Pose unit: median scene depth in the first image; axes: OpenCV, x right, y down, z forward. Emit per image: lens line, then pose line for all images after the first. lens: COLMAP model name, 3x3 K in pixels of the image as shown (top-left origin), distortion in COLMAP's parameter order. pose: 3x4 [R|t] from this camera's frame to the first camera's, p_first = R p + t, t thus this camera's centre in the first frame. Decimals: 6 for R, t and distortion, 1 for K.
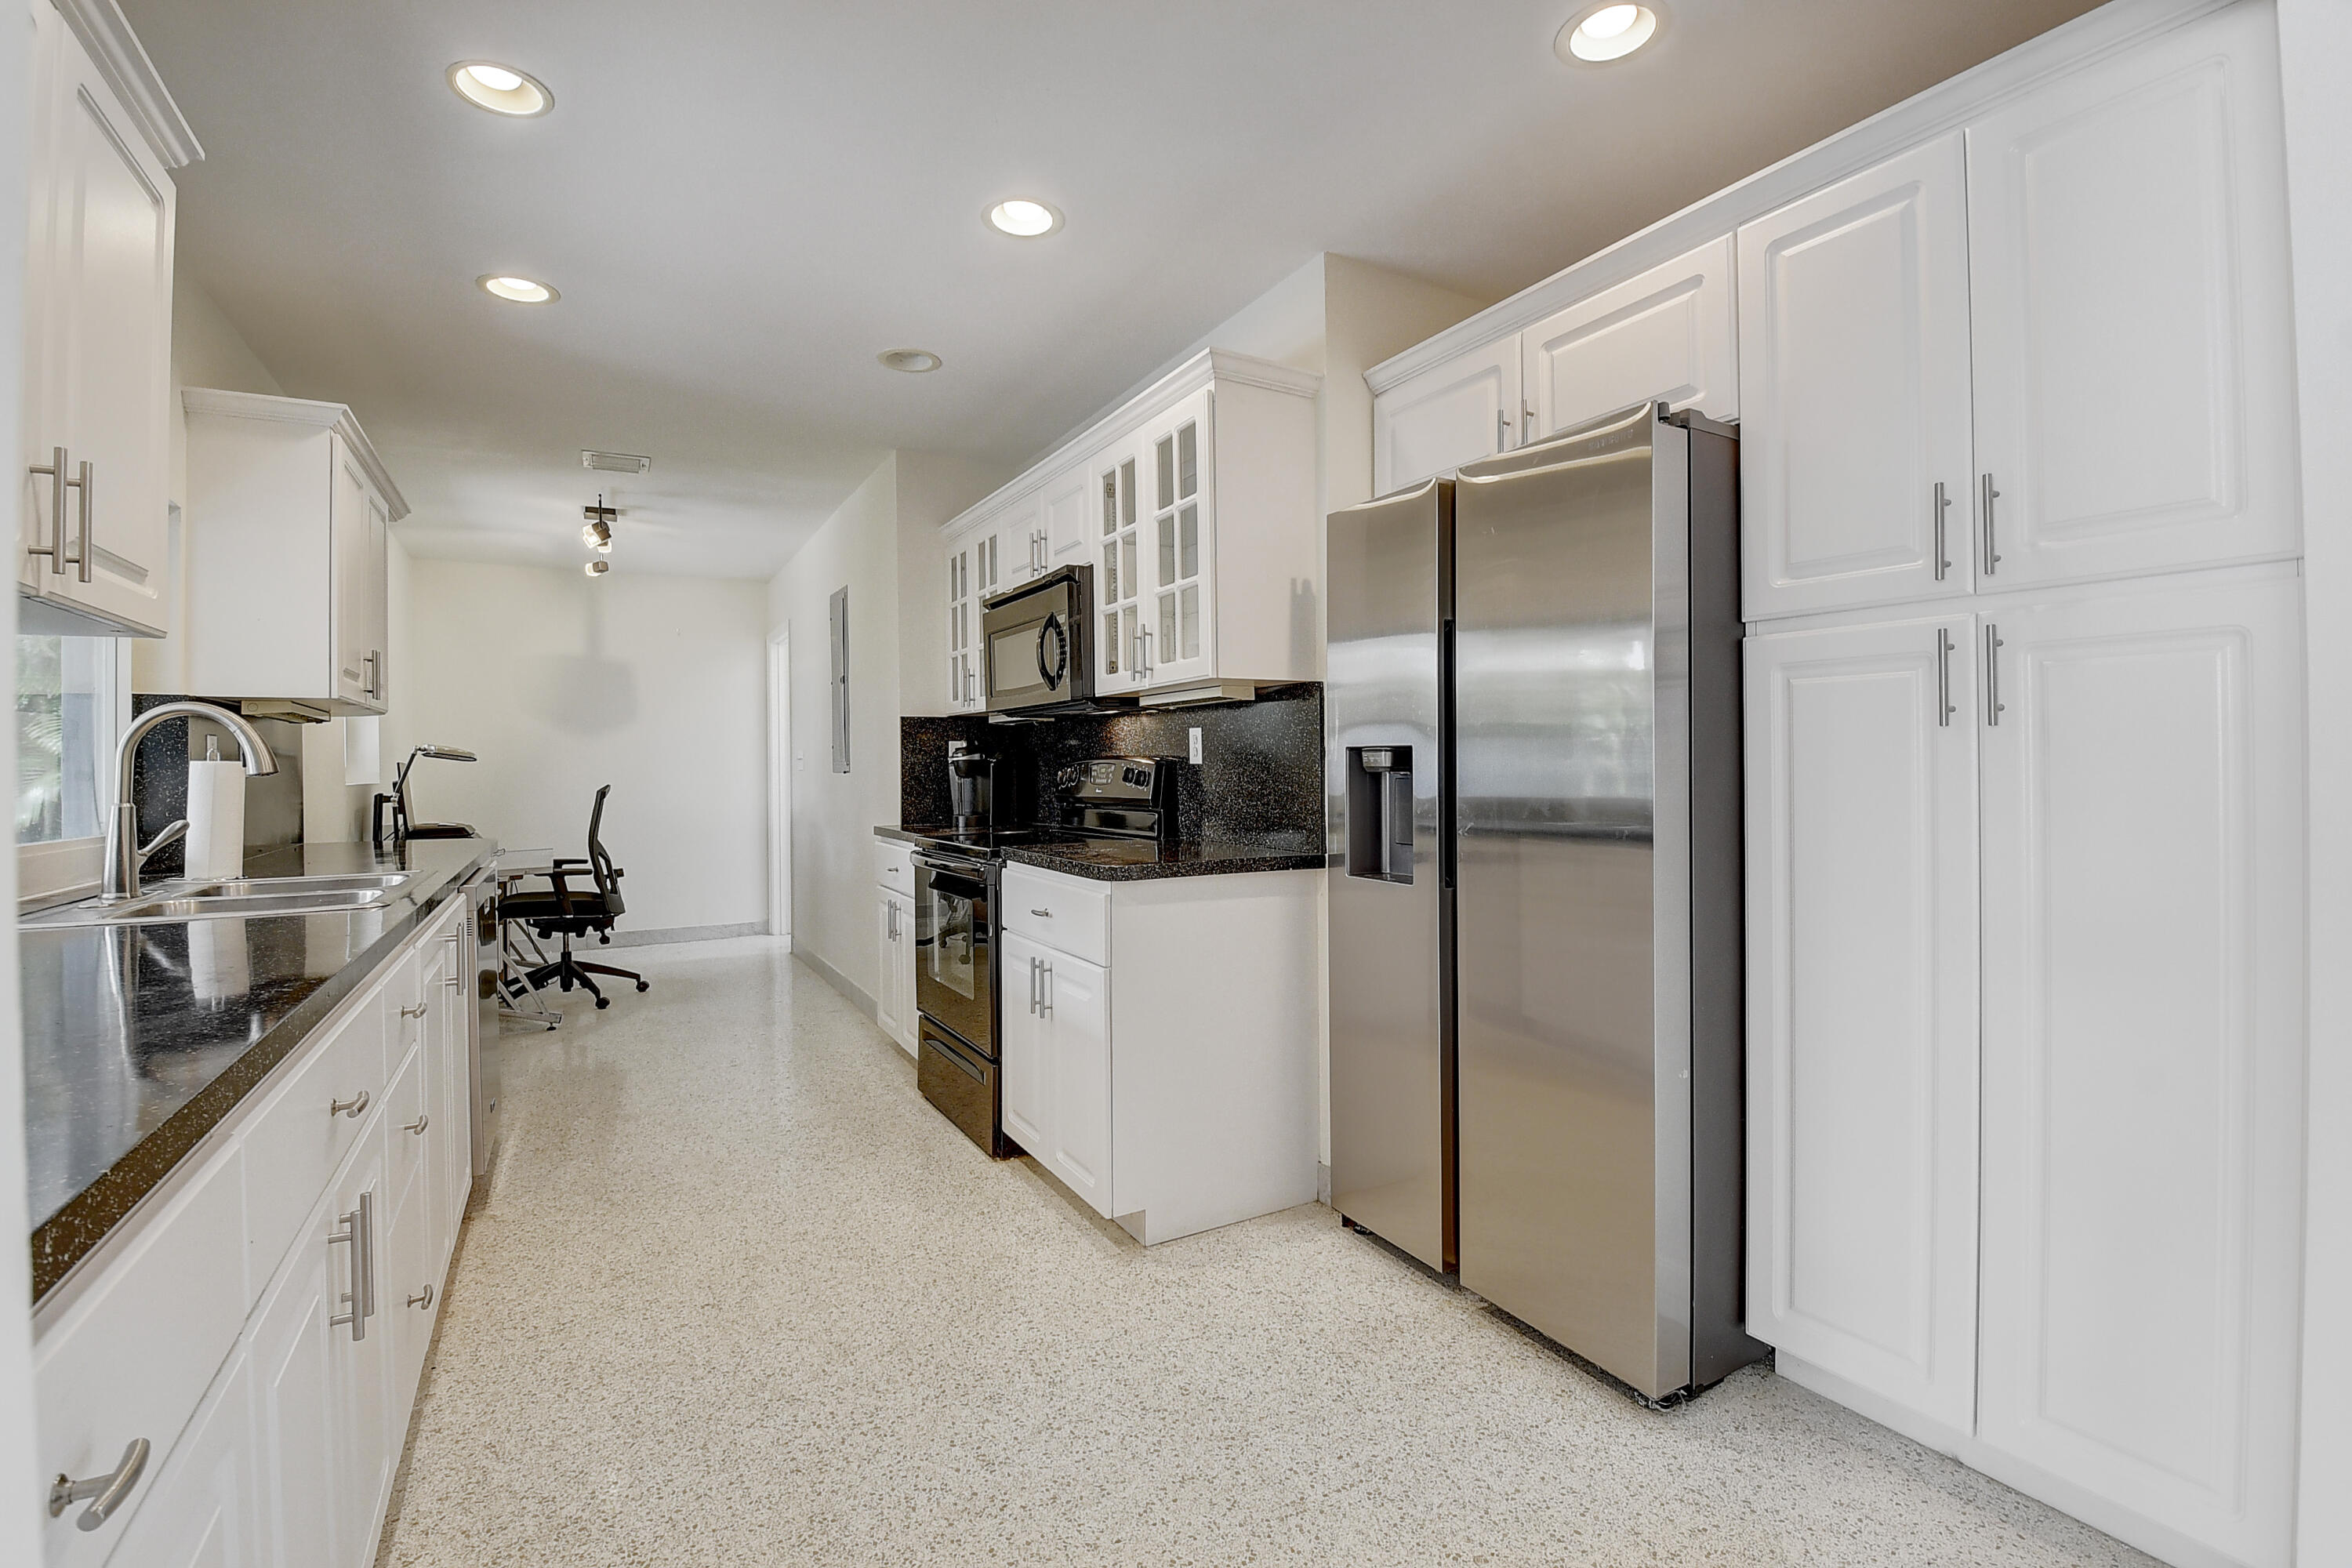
lens RADIAL K [[1042.9, 0, 1174.8], [0, 1042.9, 763.8], [0, 0, 1]] dist [0.000118, -0.013687]
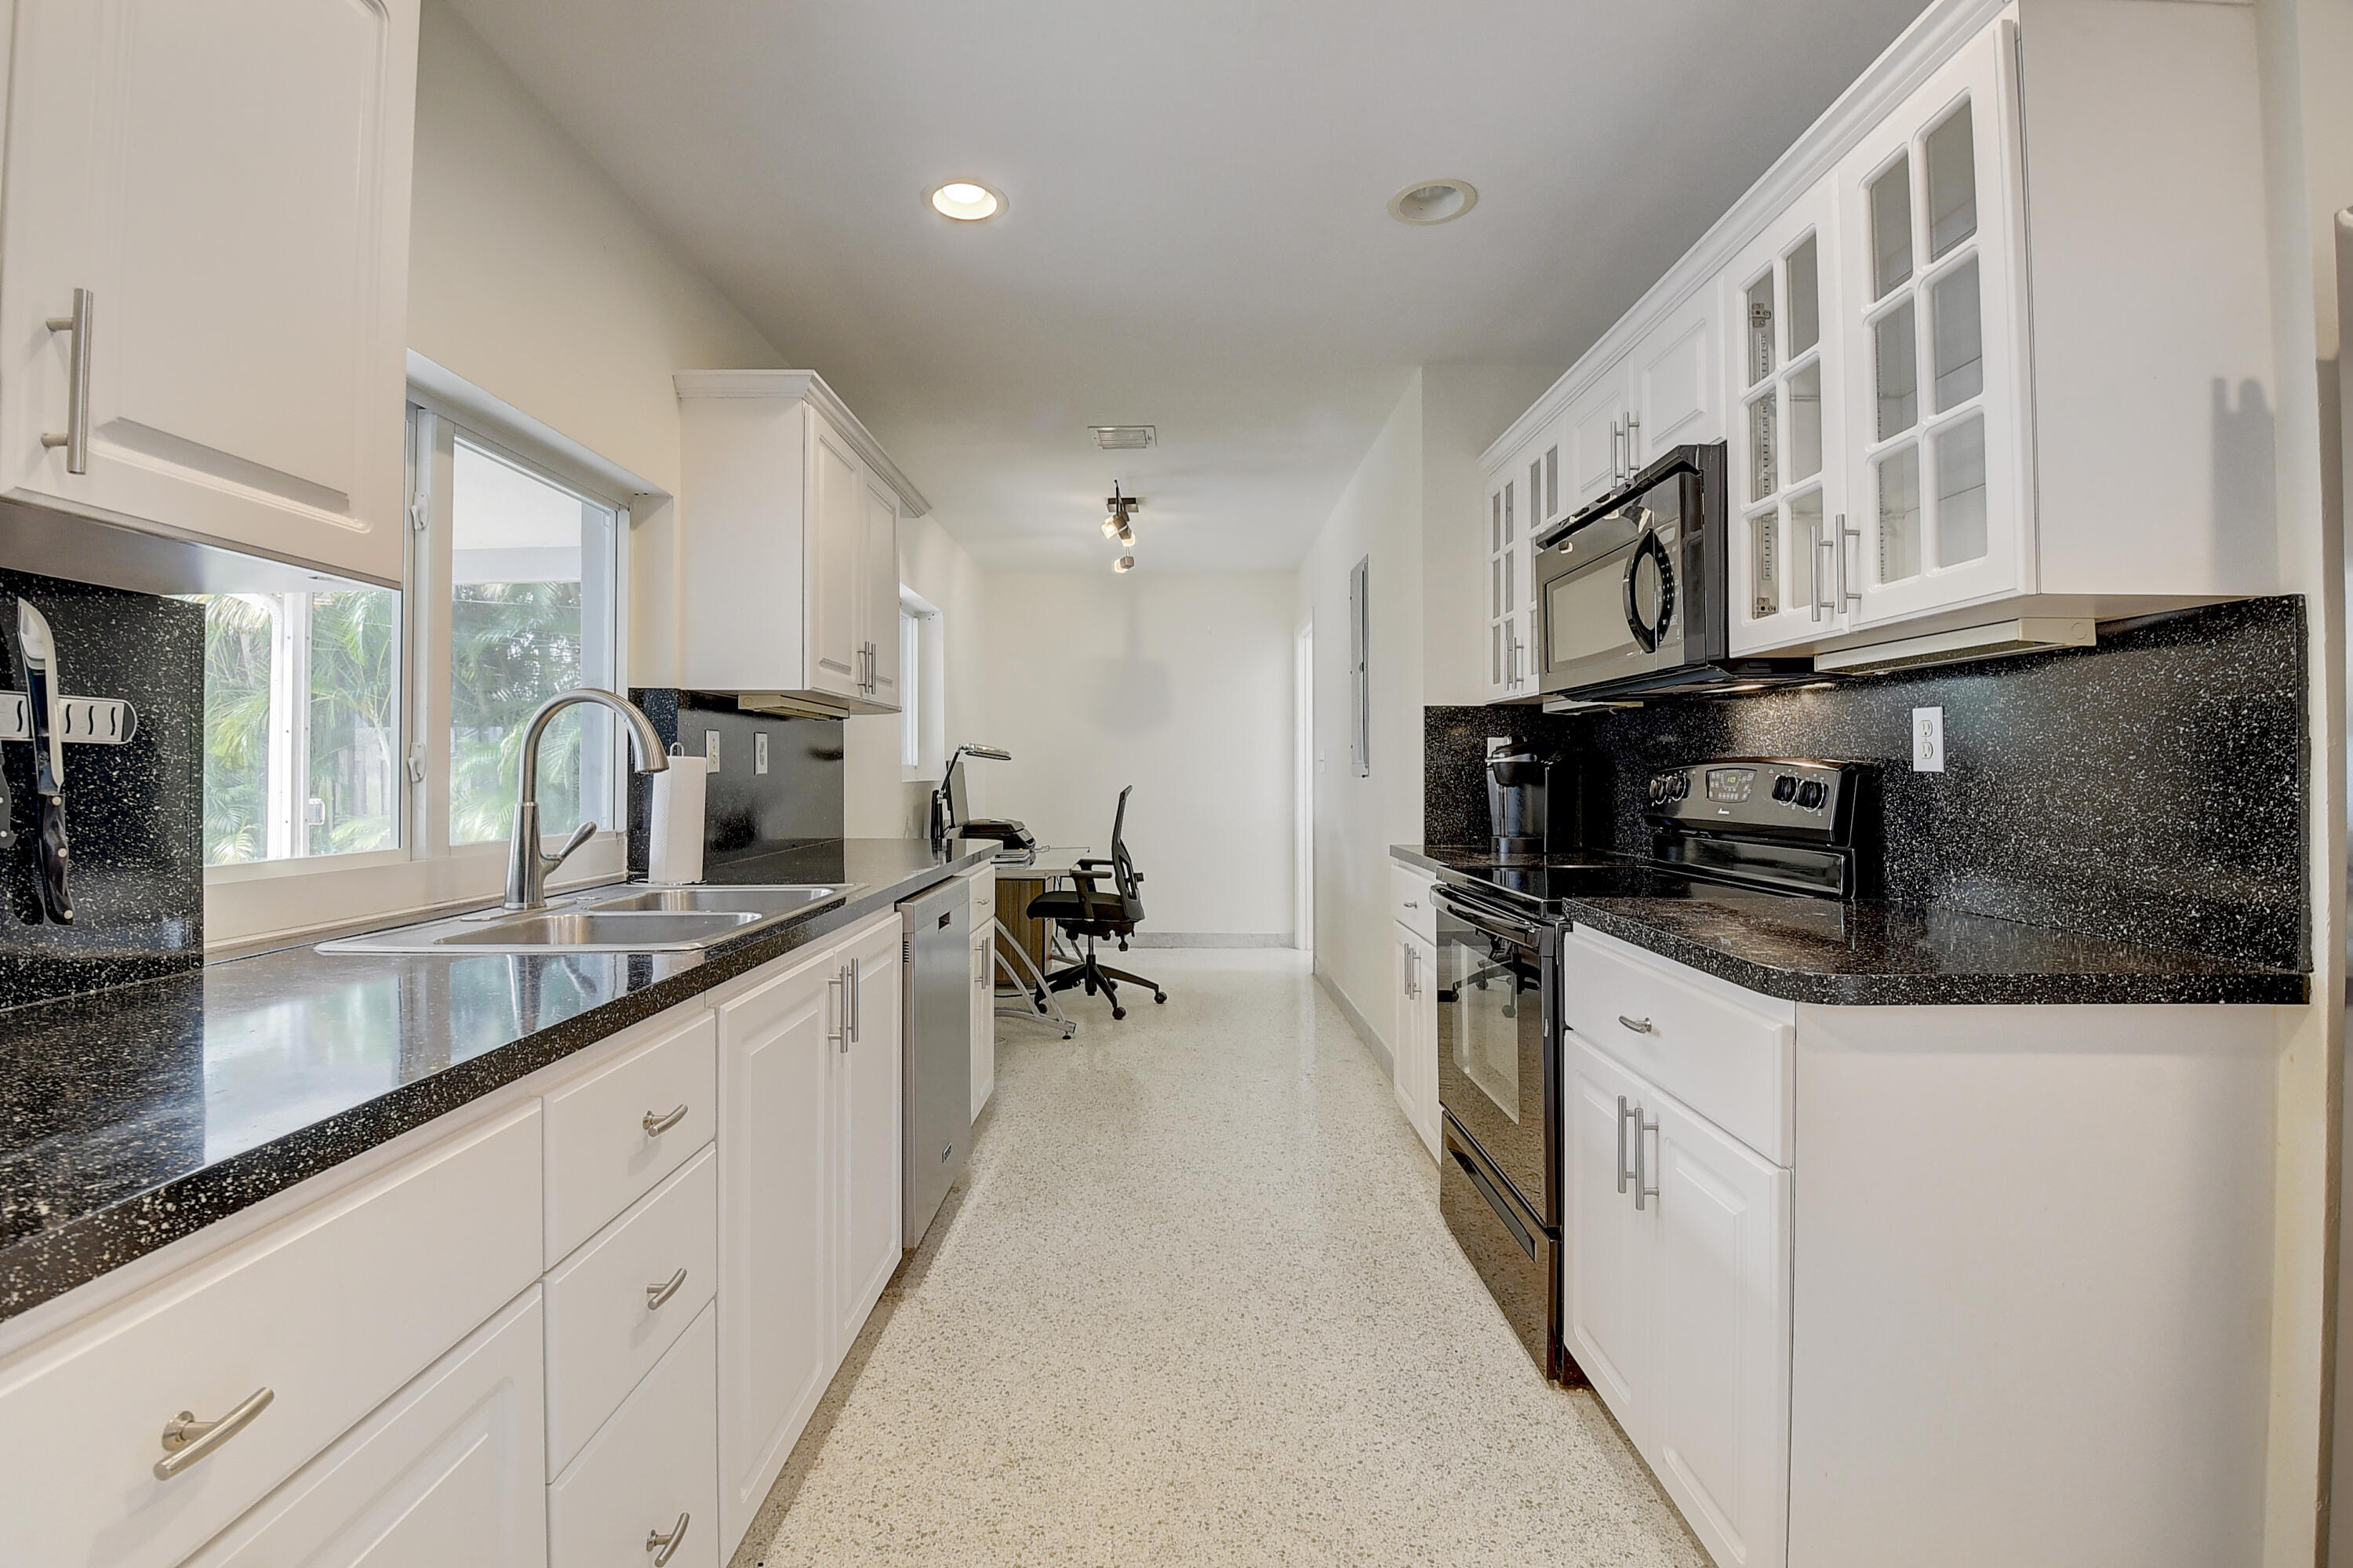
lens RADIAL K [[1038.4, 0, 1172.2], [0, 1038.4, 754.8], [0, 0, 1]] dist [0.024654, -0.030075]
pose [[0.869396, 0.003649, -0.494103, -0.054348], [-0.009511, 0.999911, -0.009351, 0.000238], [0.494025, 0.012829, 0.869353, 0.294748]]
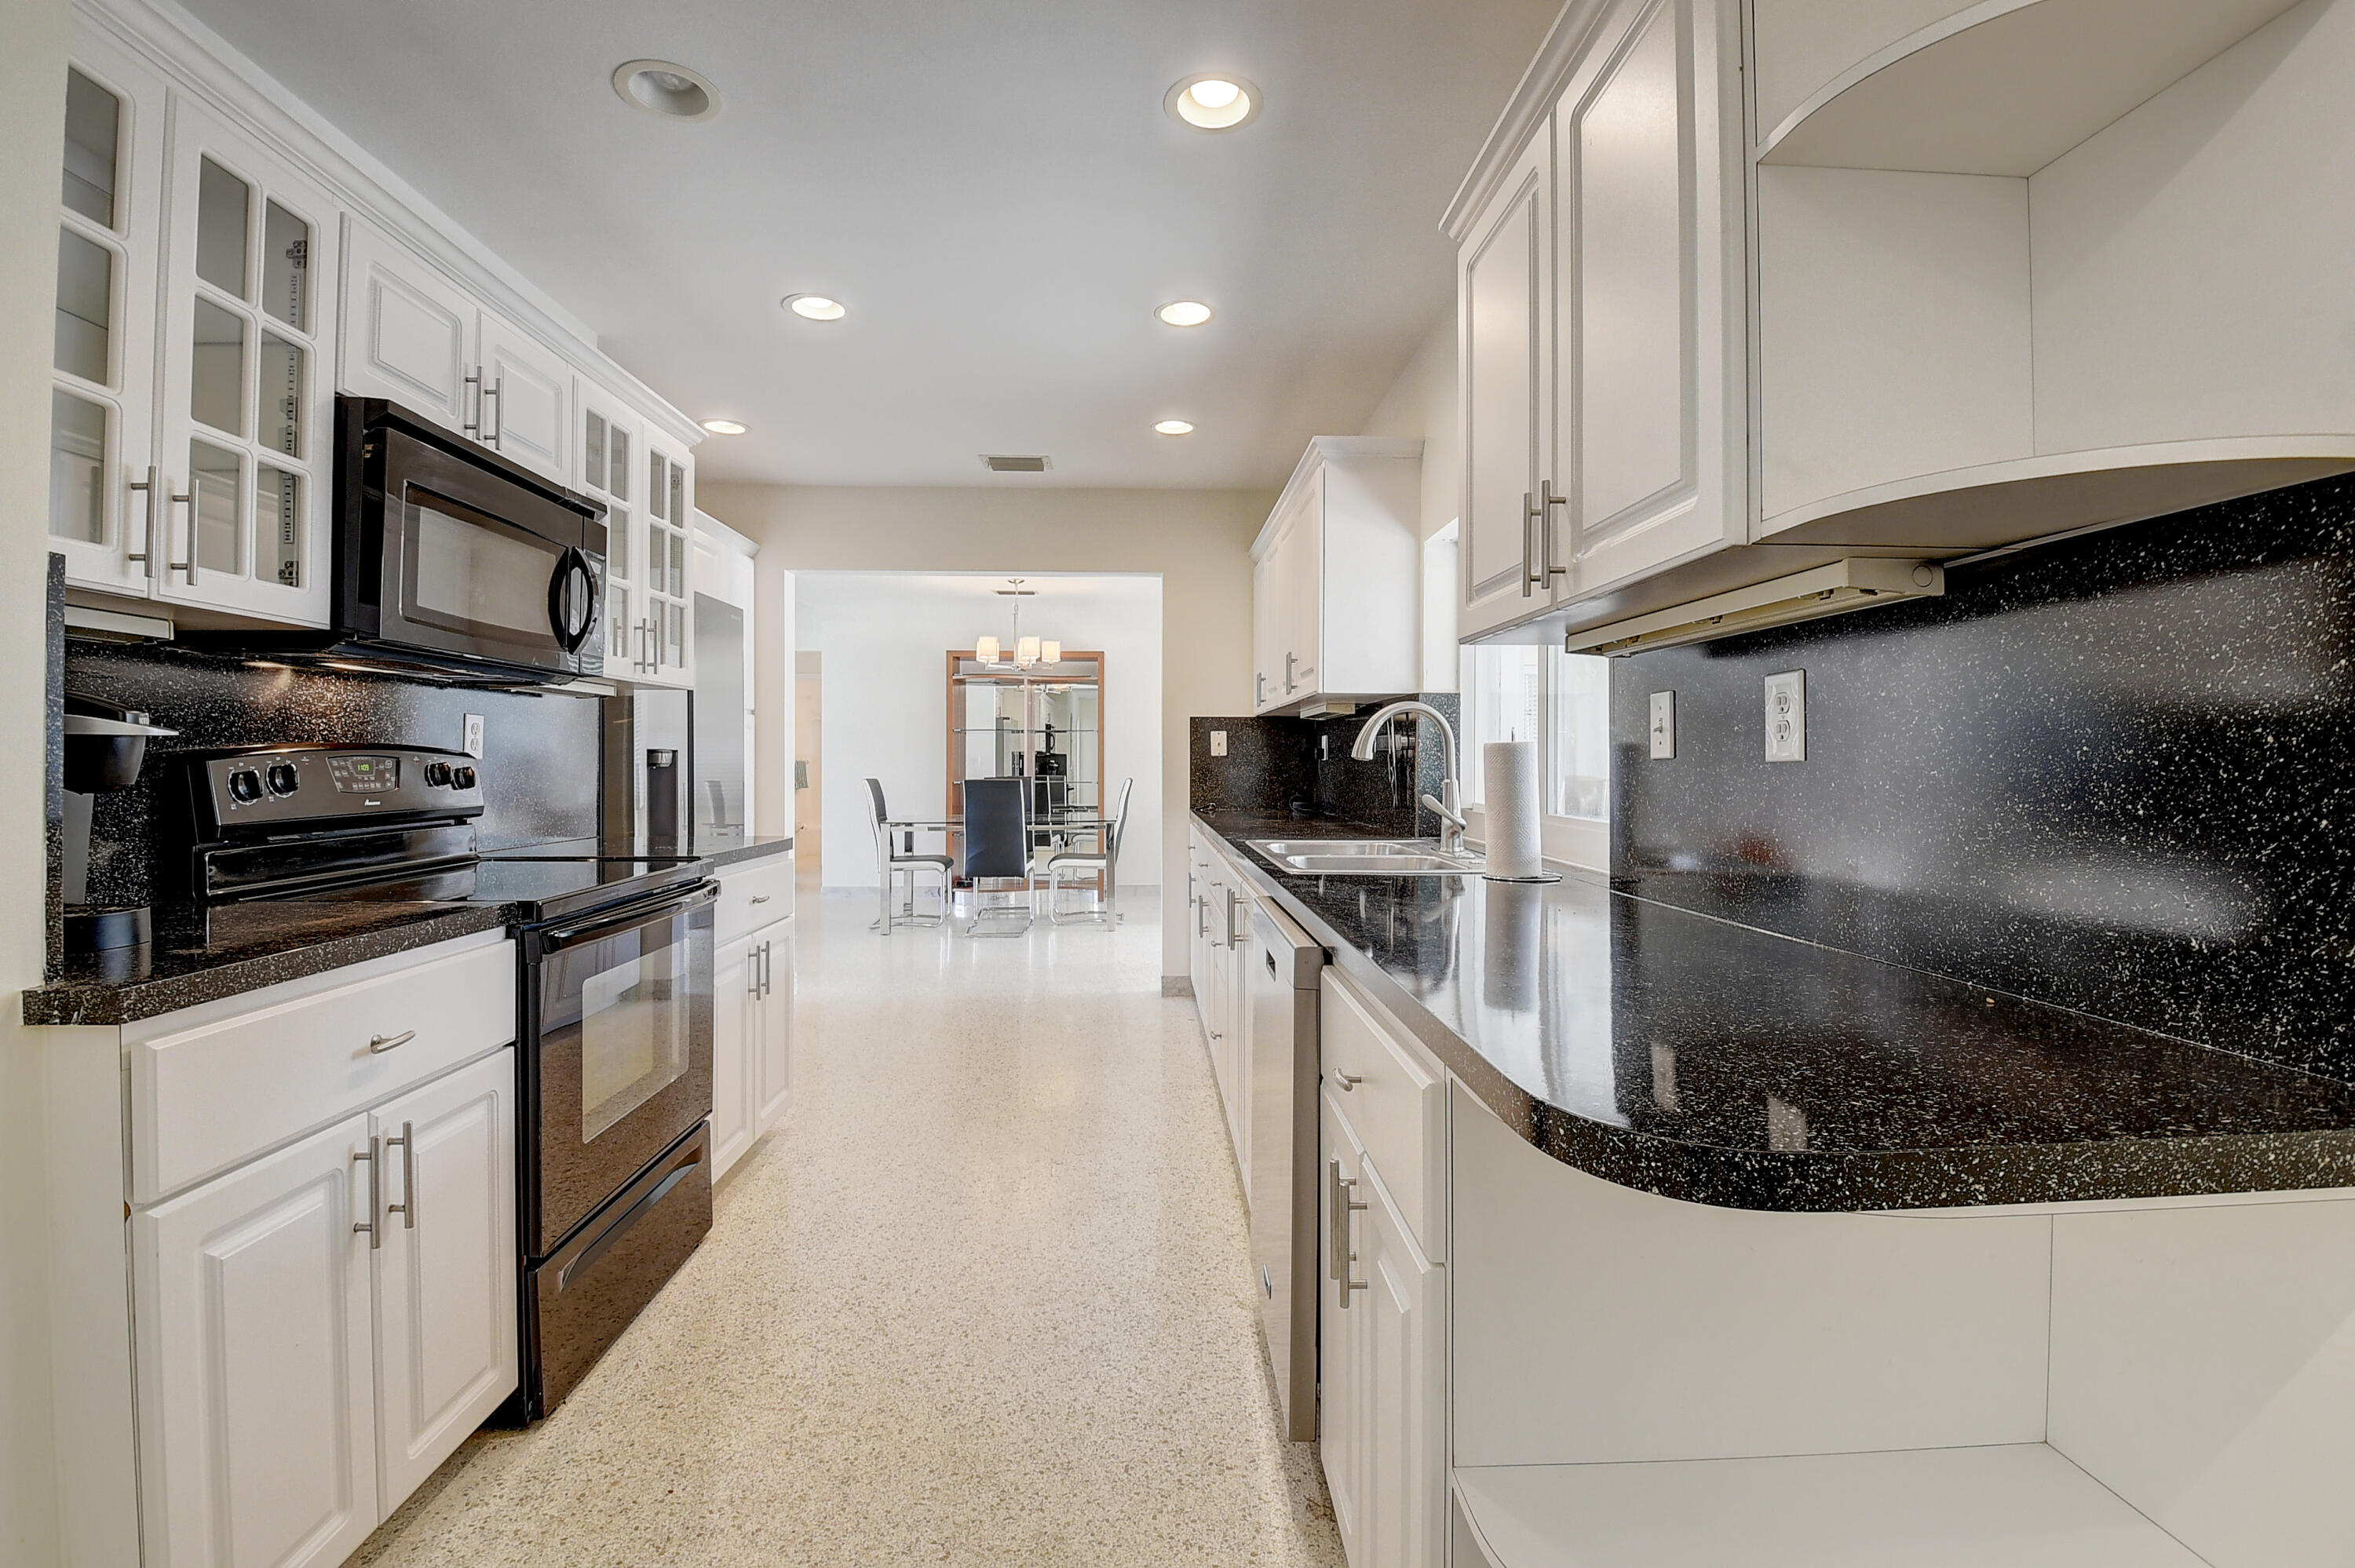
lens RADIAL K [[1044.1, 0, 1176.3], [0, 1044.1, 763.8], [0, 0, 1]] dist [0.000118, -0.013687]
pose [[-0.887059, 0.011665, 0.461509, -0.816145], [0.011834, 0.999927, -0.002527, 0.012081], [-0.461504, 0.003220, -0.887132, 1.432890]]
